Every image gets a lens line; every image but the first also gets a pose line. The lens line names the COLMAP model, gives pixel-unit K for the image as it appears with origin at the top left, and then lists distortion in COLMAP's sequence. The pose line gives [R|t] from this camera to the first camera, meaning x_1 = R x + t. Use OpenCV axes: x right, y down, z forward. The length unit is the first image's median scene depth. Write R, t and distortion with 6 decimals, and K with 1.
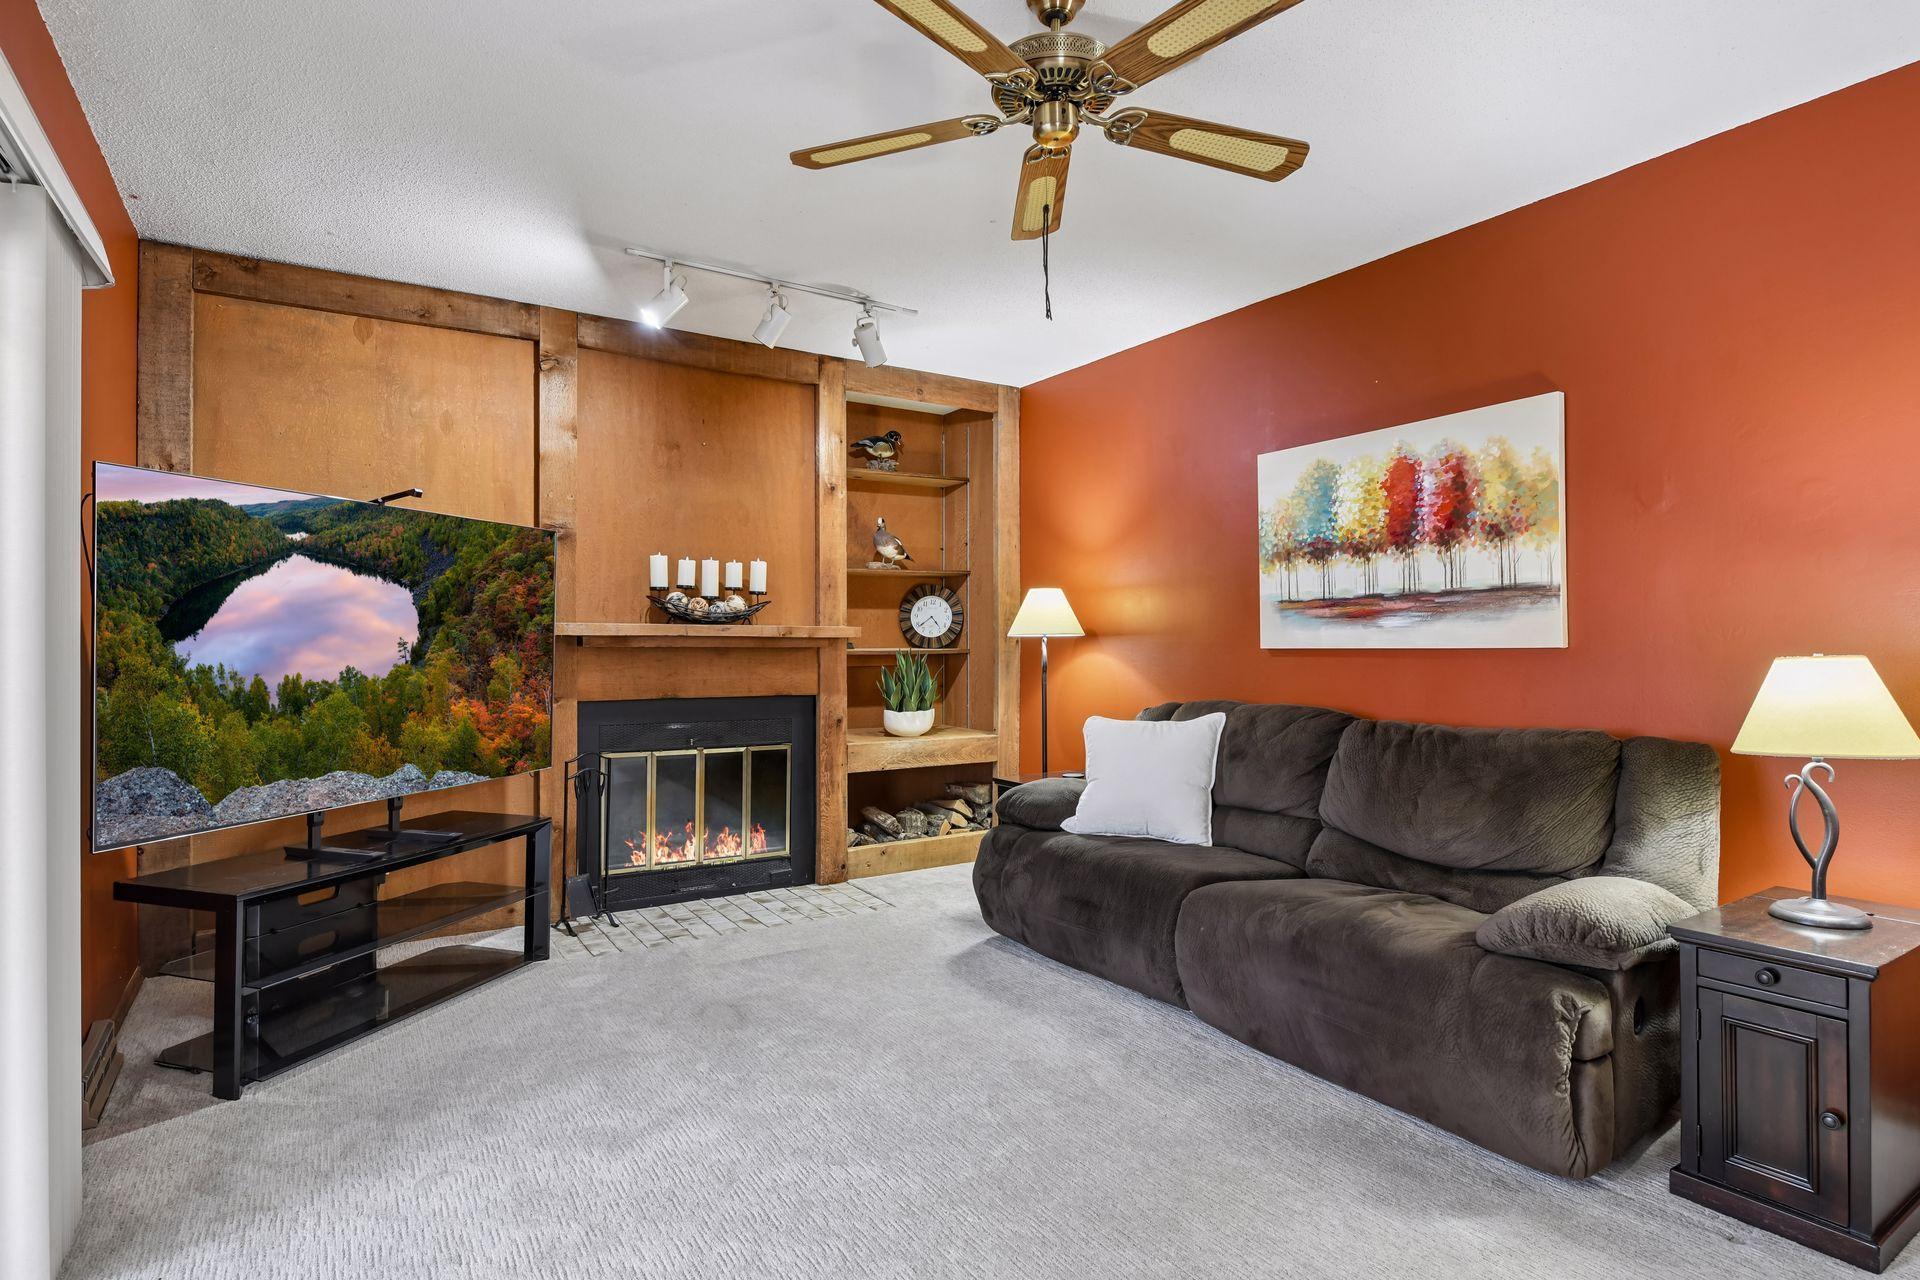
lens RADIAL K [[1036.3, 0, 959.0], [0, 1036.3, 631.5], [0, 0, 1]] dist [0.000981, -0.003545]
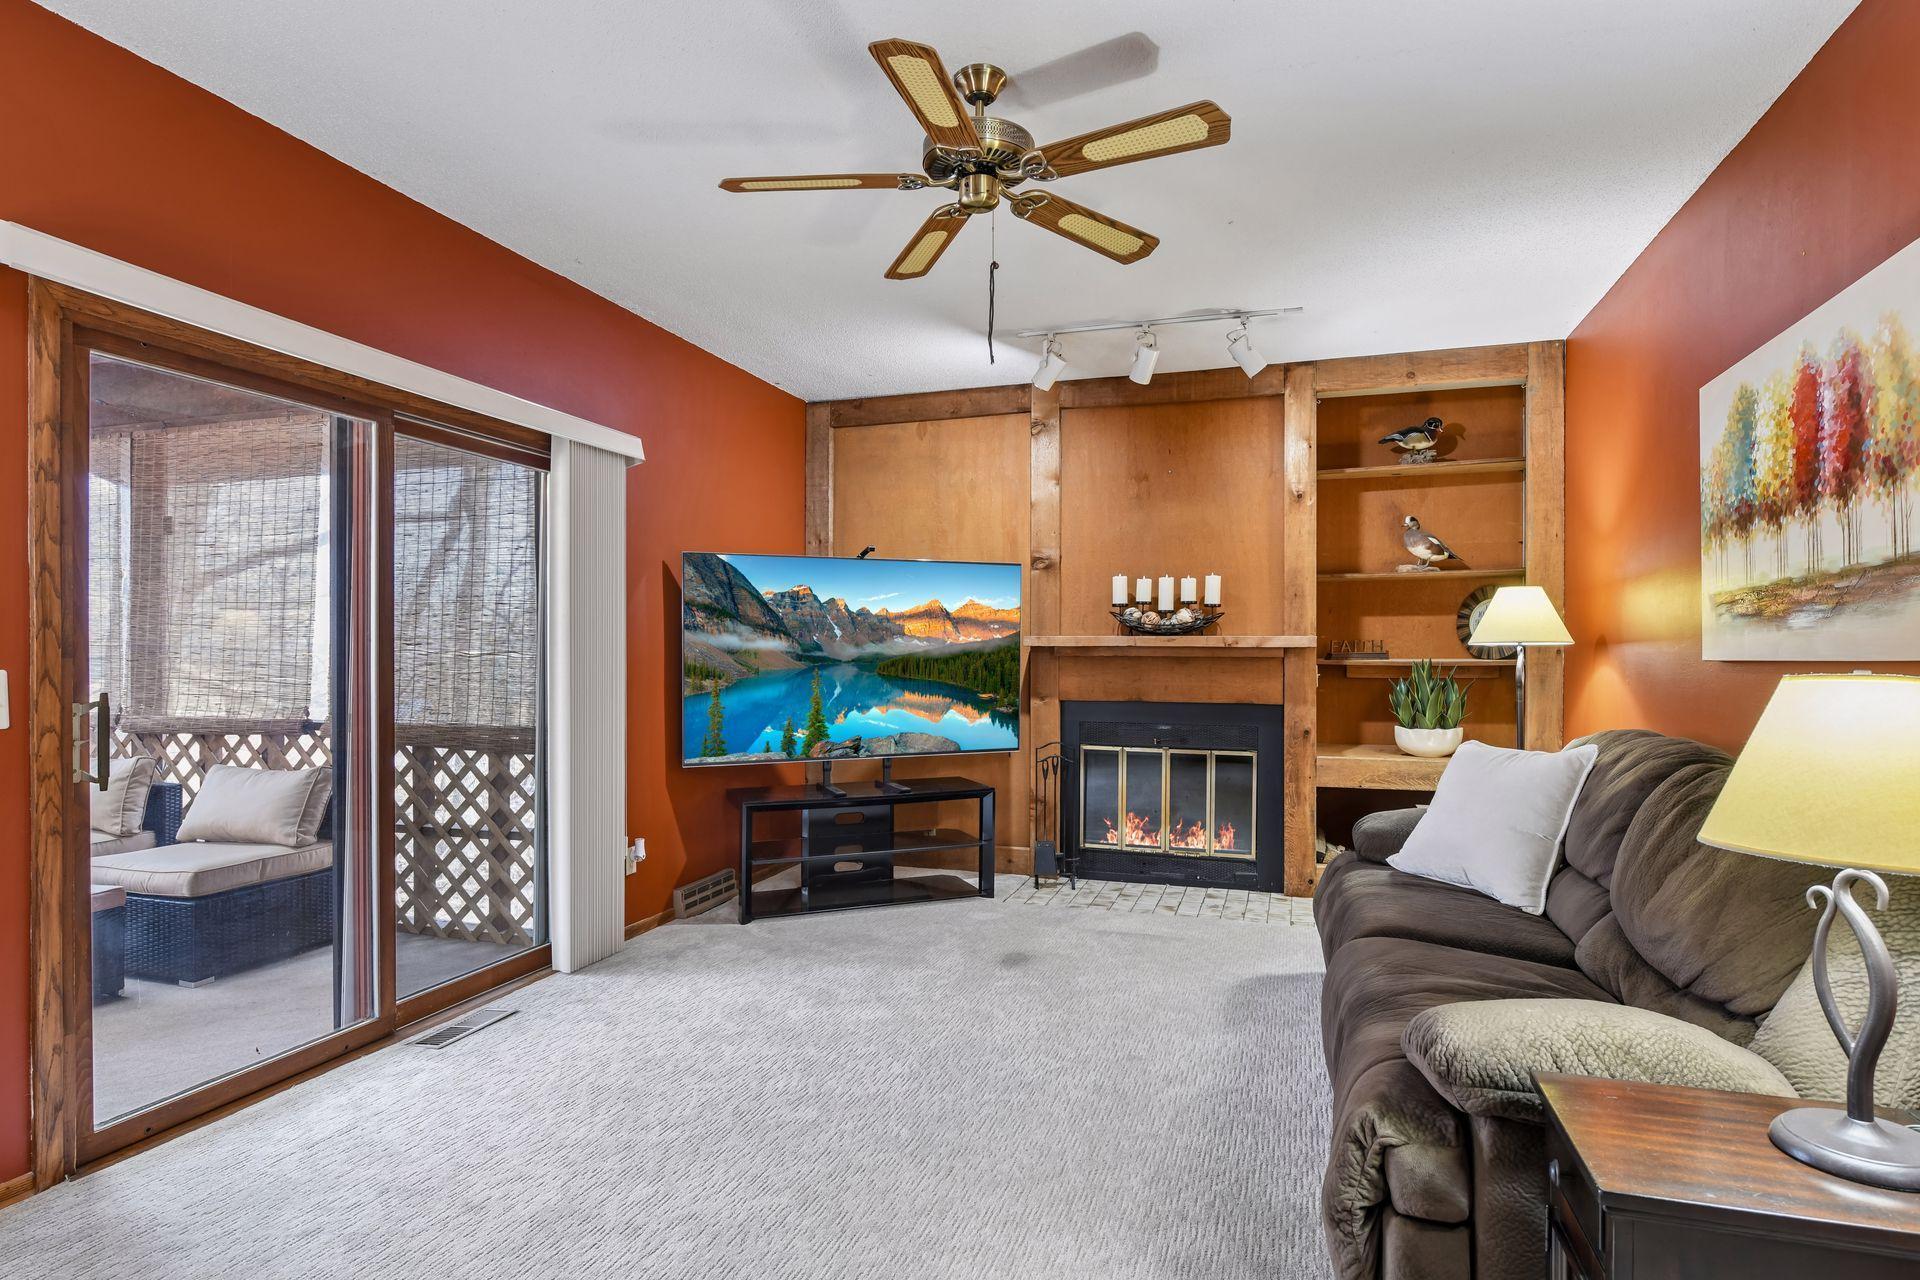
lens RADIAL K [[1036.3, 0, 943.6], [0, 1036.3, 644.6], [0, 0, 1]] dist [0.000981, -0.003545]
pose [[0.607820, -0.005417, -0.794057, 0.510769], [0.007274, 0.999973, -0.001253, 0.002339], [0.794042, -0.005015, 0.607843, 0.147800]]
